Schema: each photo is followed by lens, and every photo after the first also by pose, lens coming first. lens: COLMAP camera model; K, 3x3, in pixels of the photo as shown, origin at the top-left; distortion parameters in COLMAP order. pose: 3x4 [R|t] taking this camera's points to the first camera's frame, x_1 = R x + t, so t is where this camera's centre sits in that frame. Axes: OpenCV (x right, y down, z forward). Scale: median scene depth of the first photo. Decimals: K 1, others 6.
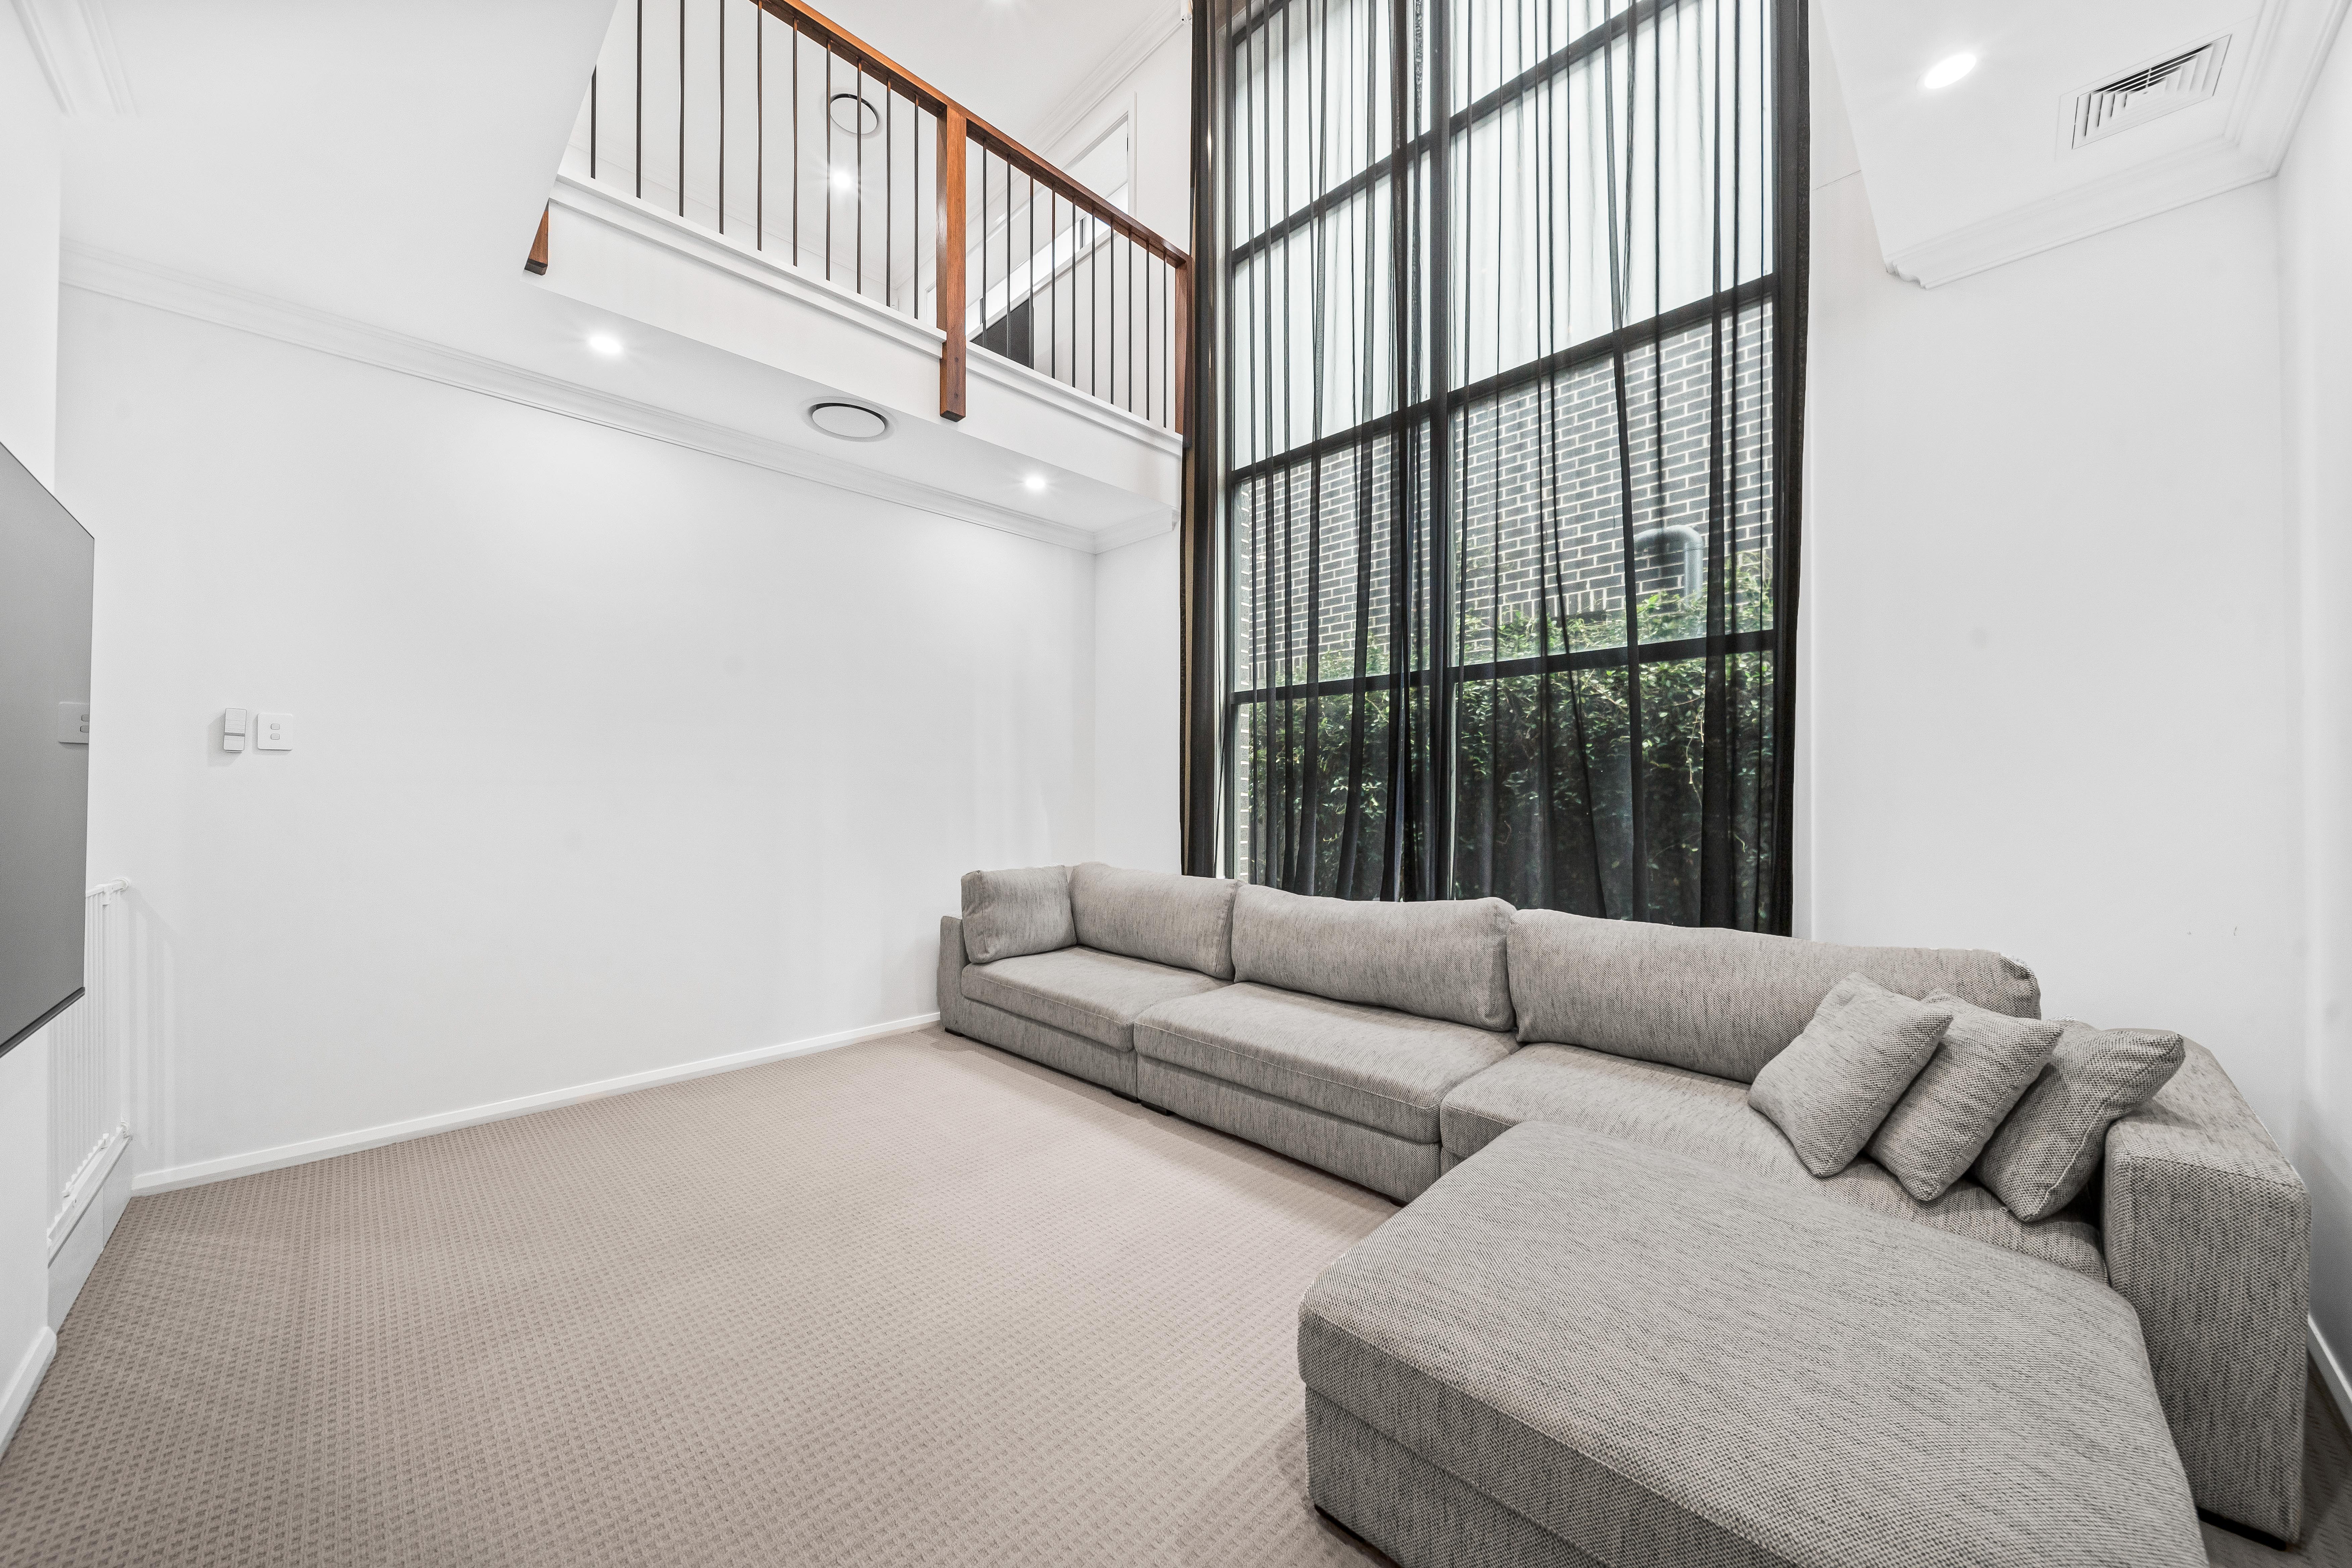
lens RADIAL K [[833.5, 0, 1186.4], [0, 833.5, 781.7], [0, 0, 1]] dist [-0.000156, 0.000029]
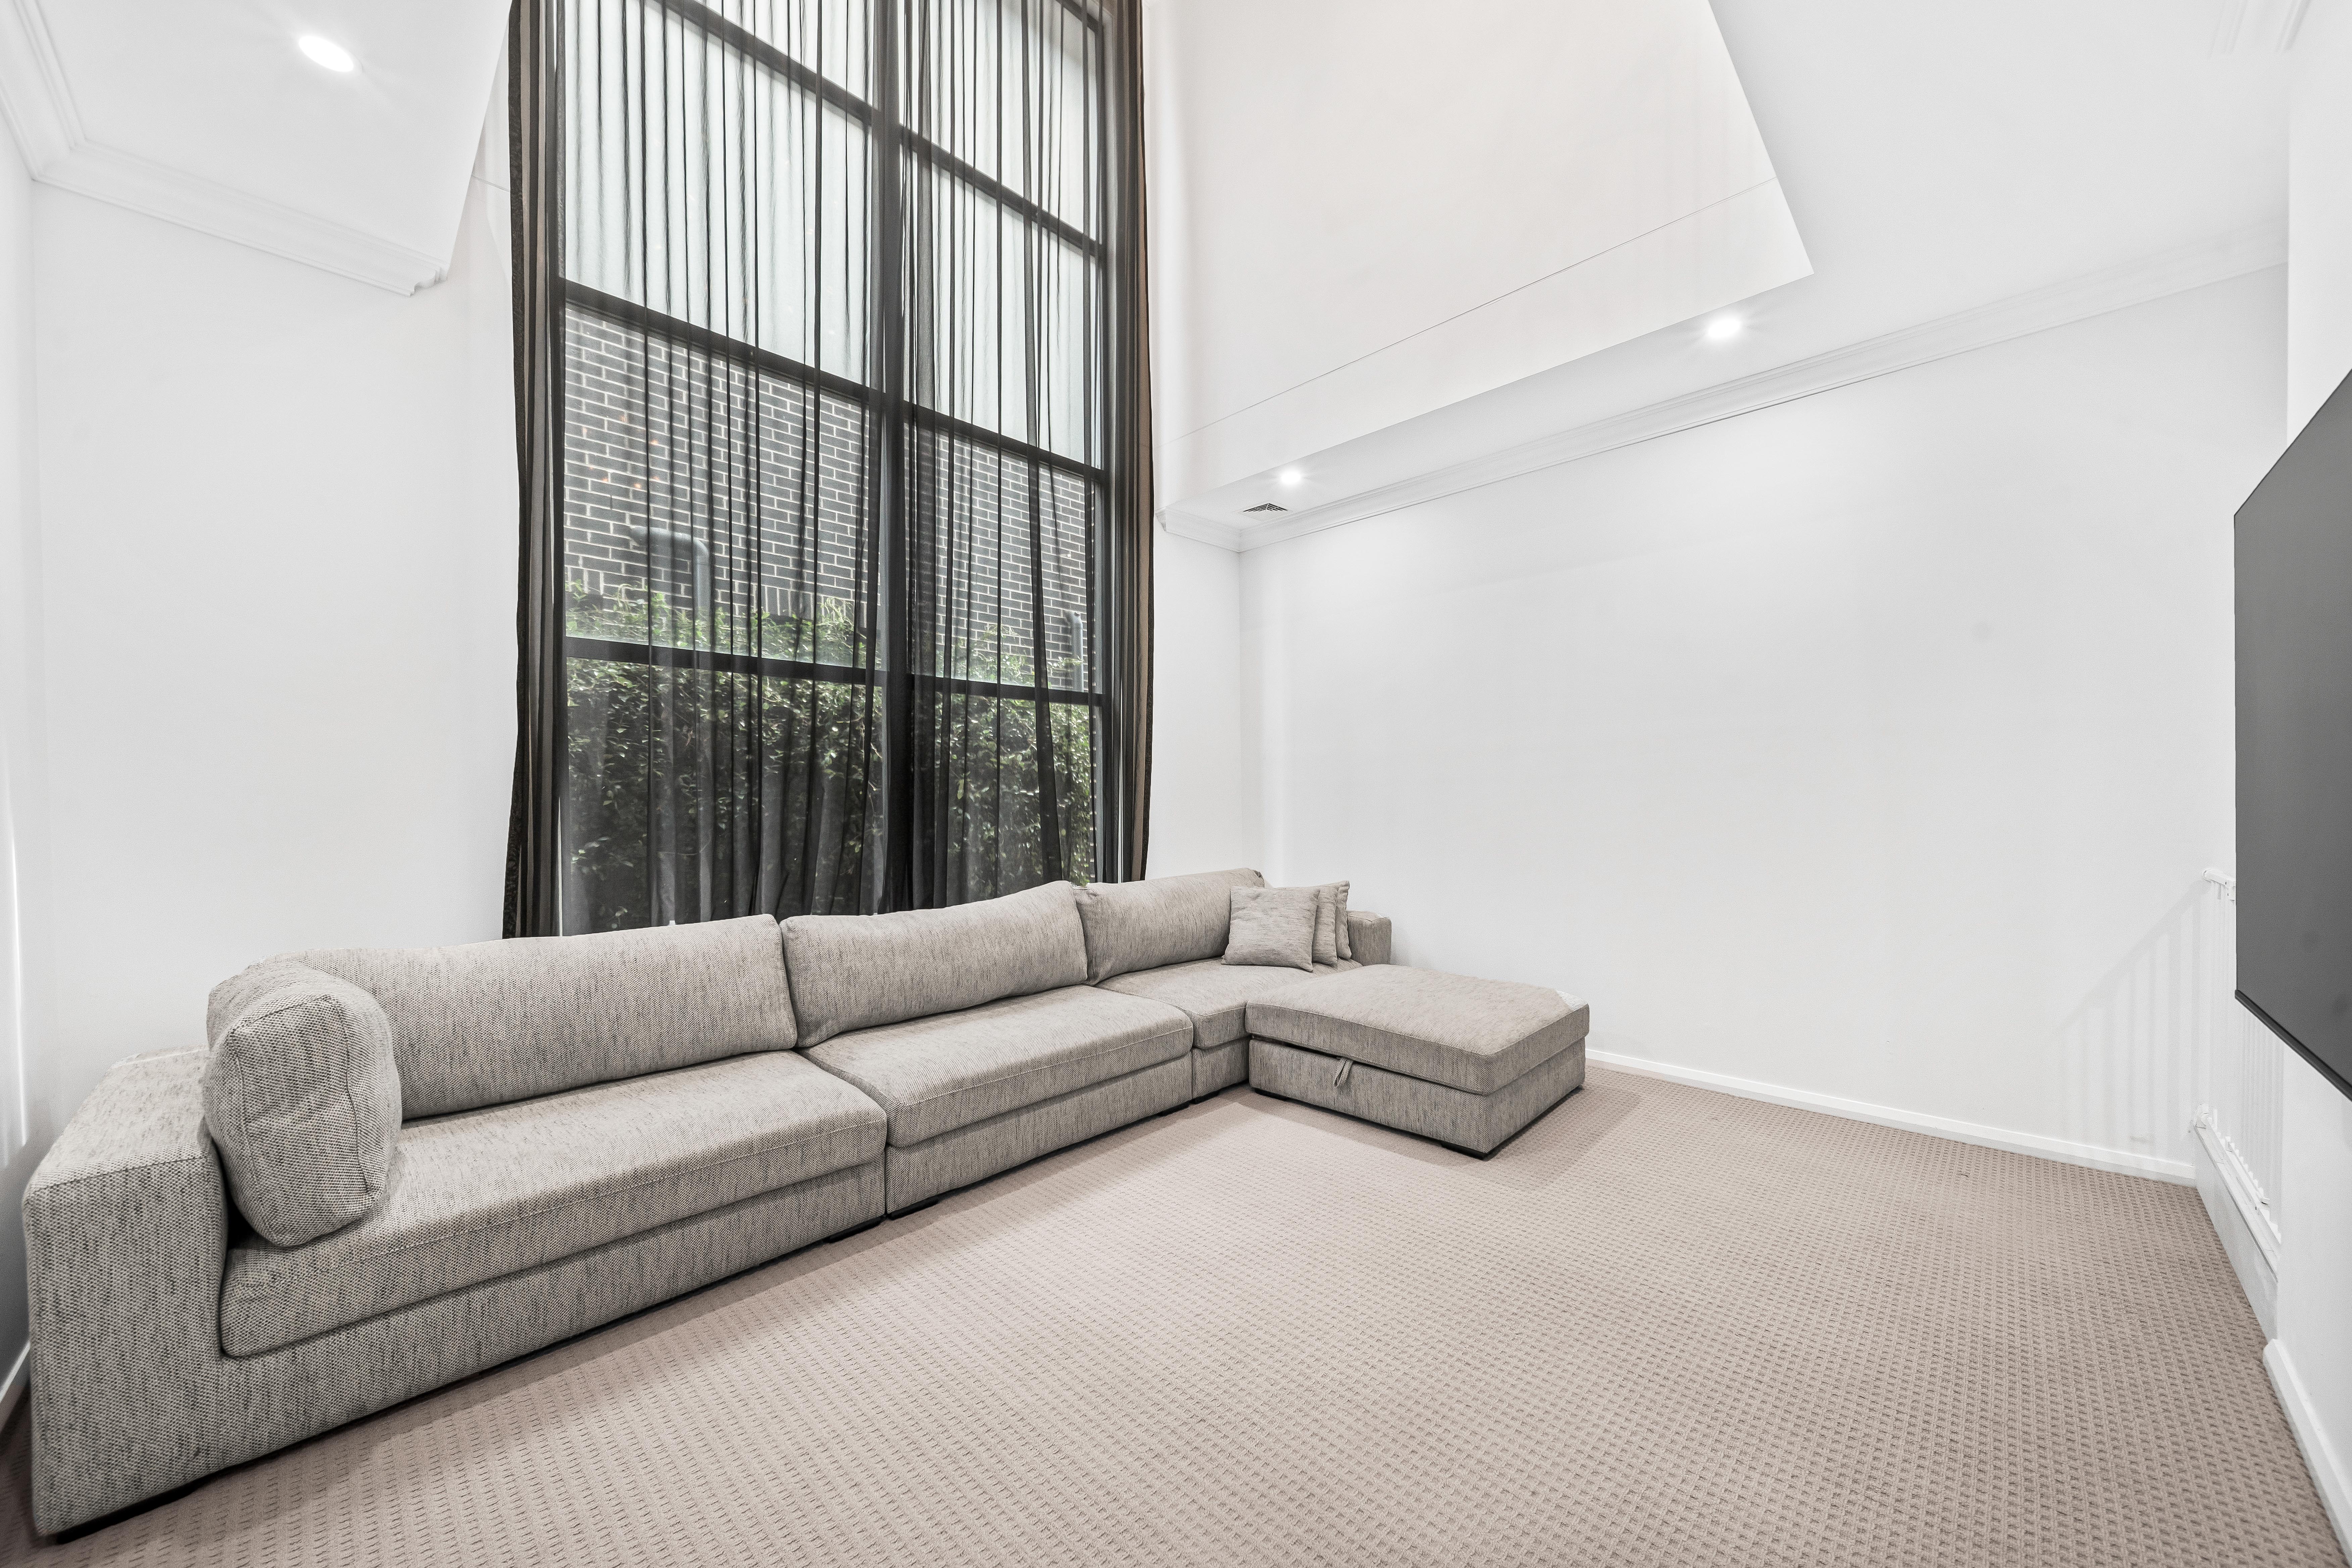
lens RADIAL K [[833.5, 0, 1168.9], [0, 833.5, 803.4], [0, 0, 1]] dist [-0.000156, 0.000029]
pose [[0.008063, -0.003100, 0.999963, -0.752947], [-0.008862, 0.999956, 0.003172, 0.017198], [-0.999928, -0.008888, 0.008035, 0.726381]]
